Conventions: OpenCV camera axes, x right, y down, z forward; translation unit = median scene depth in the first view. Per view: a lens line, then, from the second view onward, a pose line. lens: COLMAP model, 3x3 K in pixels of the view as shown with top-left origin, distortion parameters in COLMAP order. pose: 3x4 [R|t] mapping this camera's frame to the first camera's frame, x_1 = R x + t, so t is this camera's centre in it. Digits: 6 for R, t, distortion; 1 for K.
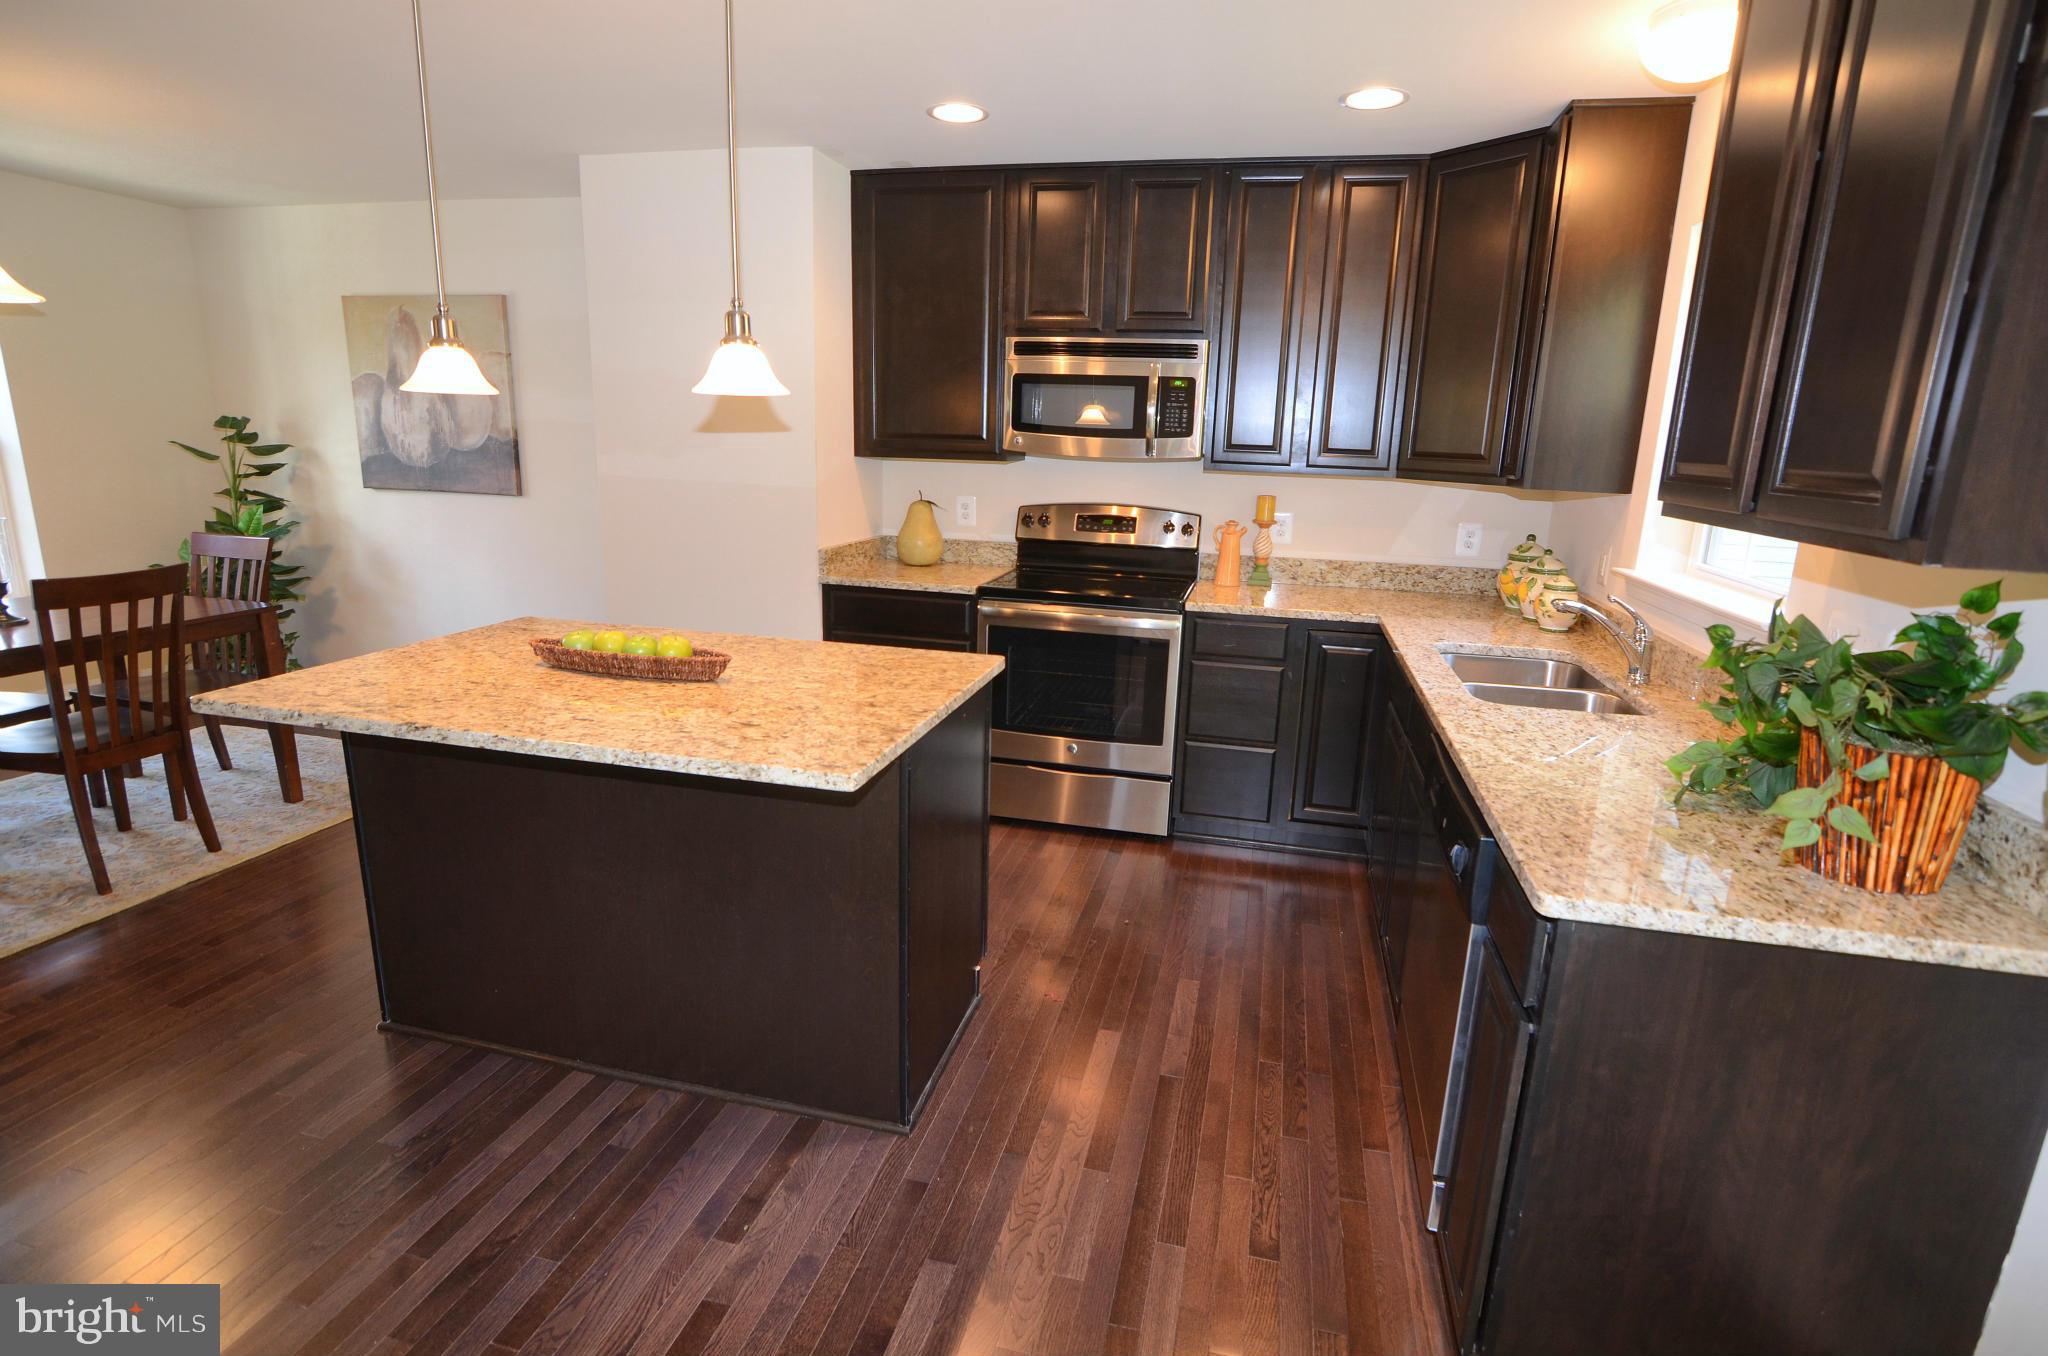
lens RADIAL K [[994.4, 0, 1042.5], [0, 994.4, 670.9], [0, 0, 1]] dist [-0.034996, 0.009817]
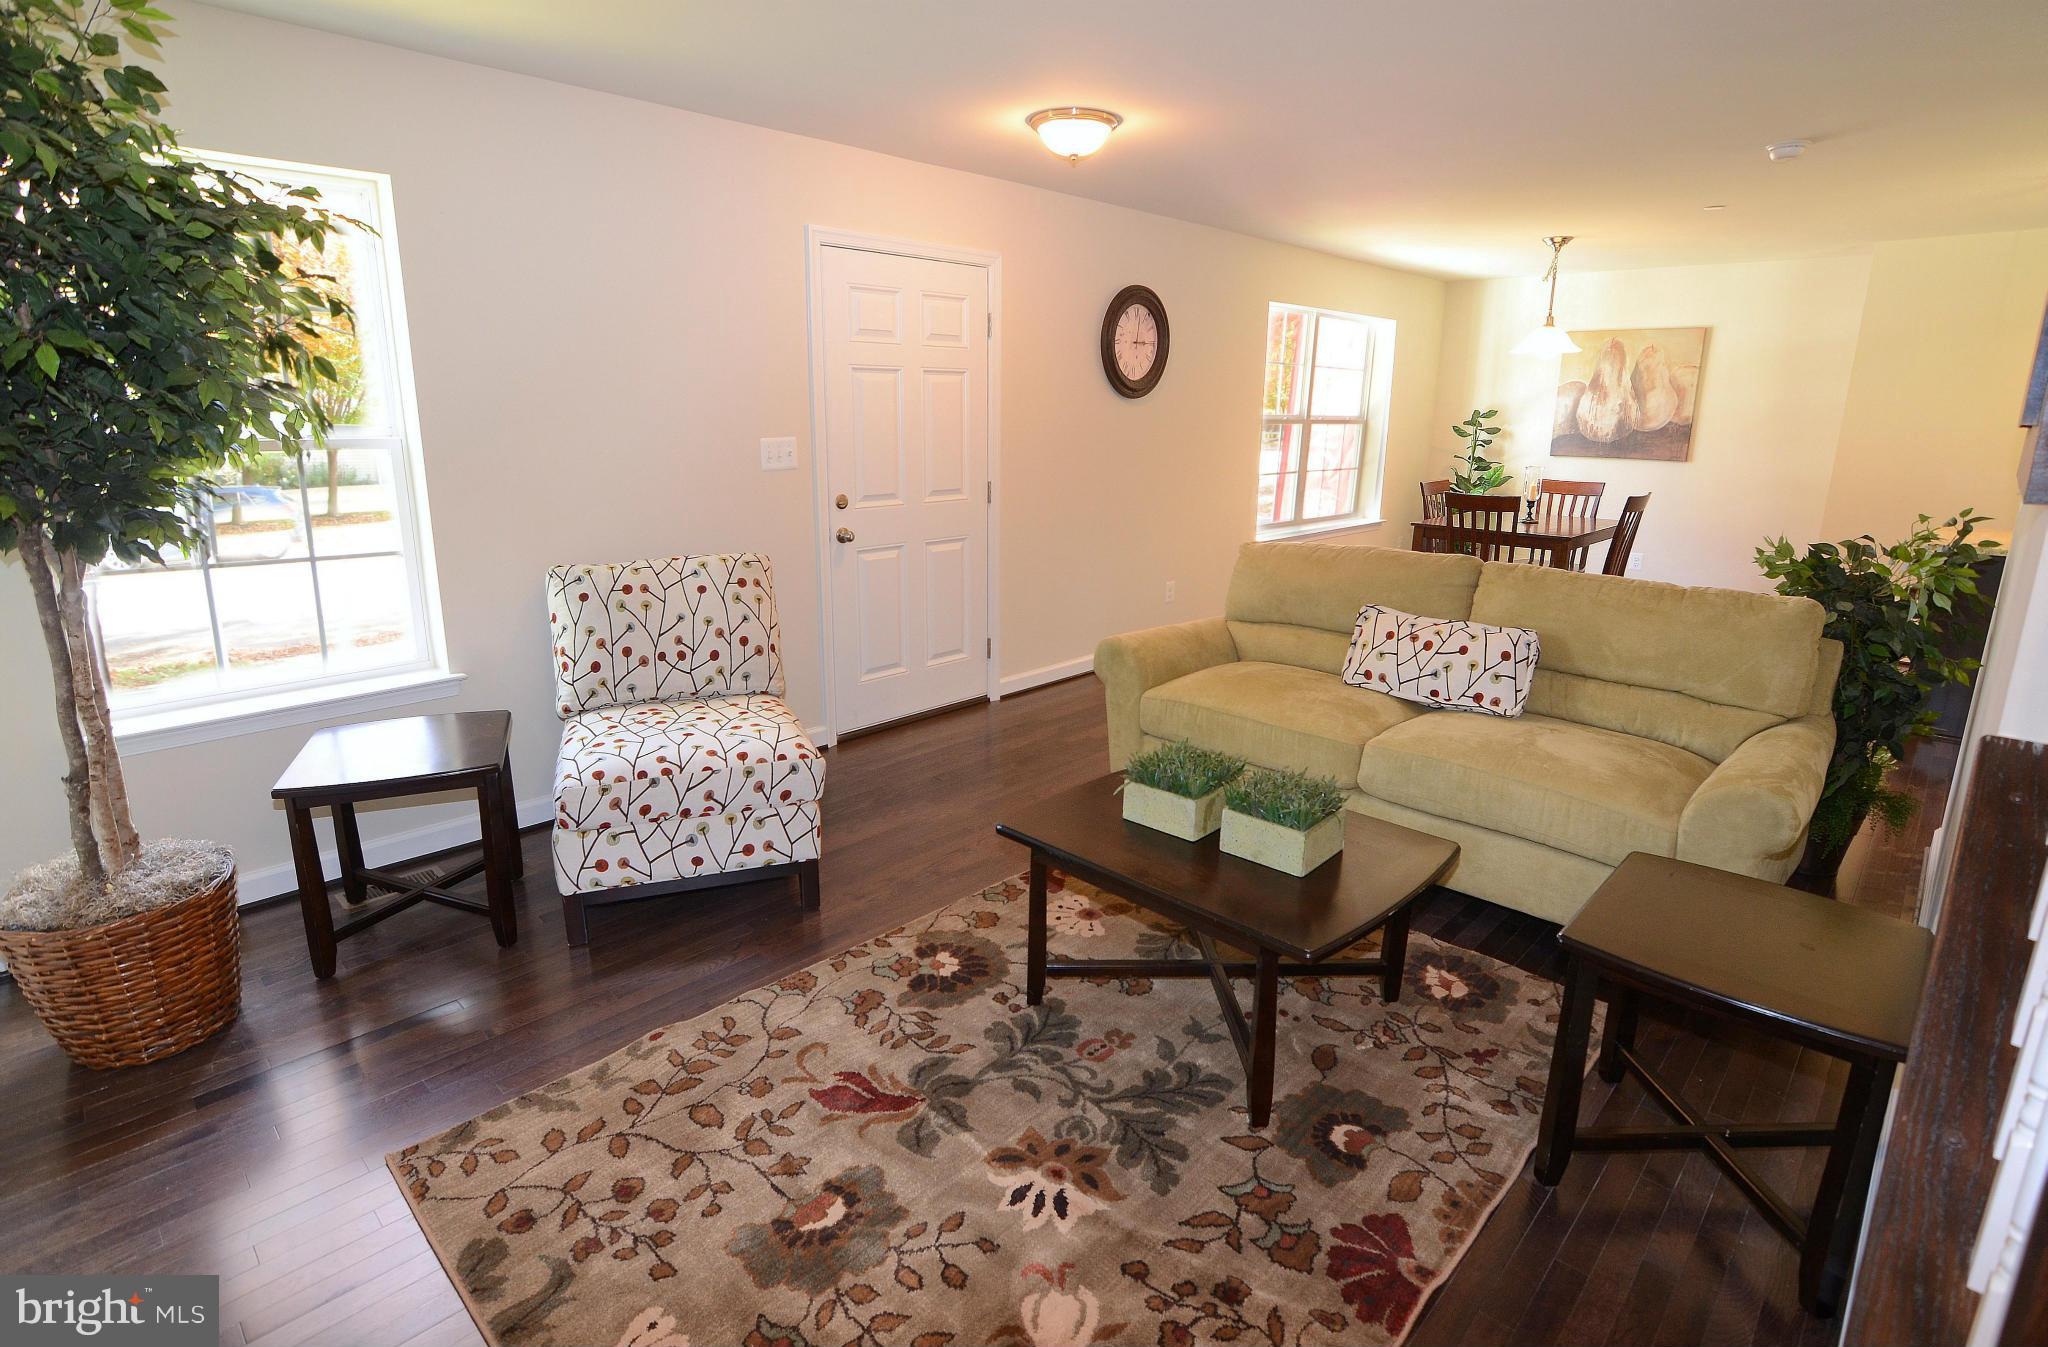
lens RADIAL K [[1023.7, 0, 1040.0], [0, 1023.7, 646.0], [0, 0, 1]] dist [-0.017535, -0.000021]
pose [[0.863712, 0.093817, -0.495176, -0.926975], [-0.099595, 0.994918, 0.014781, 0.272345], [0.494046, 0.036551, 0.868667, -1.262388]]
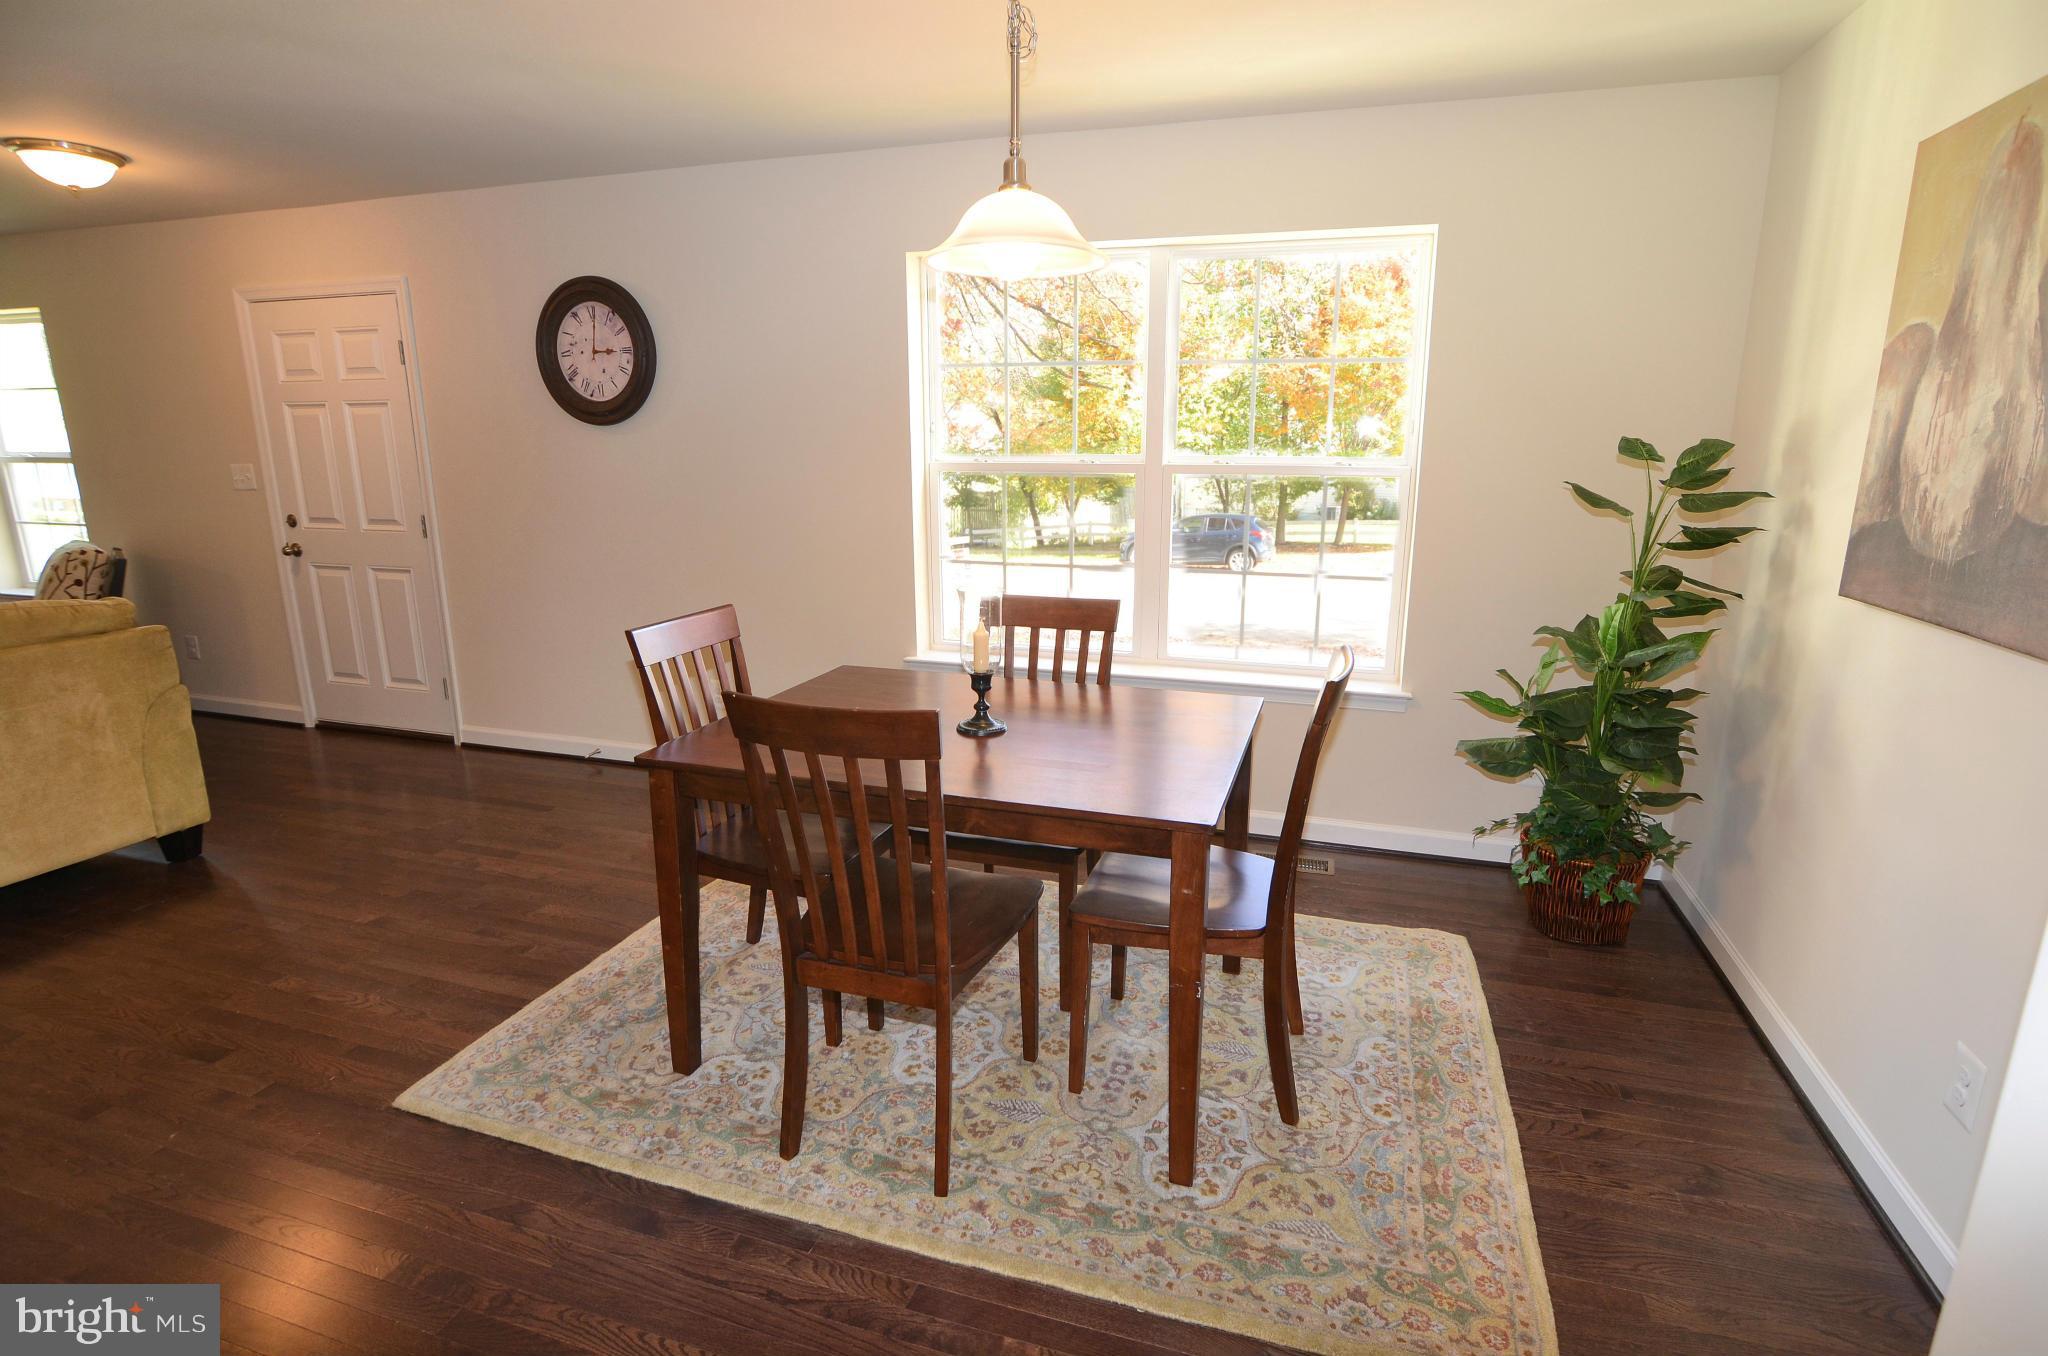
lens RADIAL K [[969.9, 0, 1065.6], [0, 969.9, 675.4], [0, 0, 1]] dist [-0.001669, -0.009155]
pose [[-0.056292, 0.198468, -0.978490, -0.395446], [-0.239950, 0.948630, 0.206215, -0.259873], [0.969152, 0.246396, -0.005778, 1.104934]]
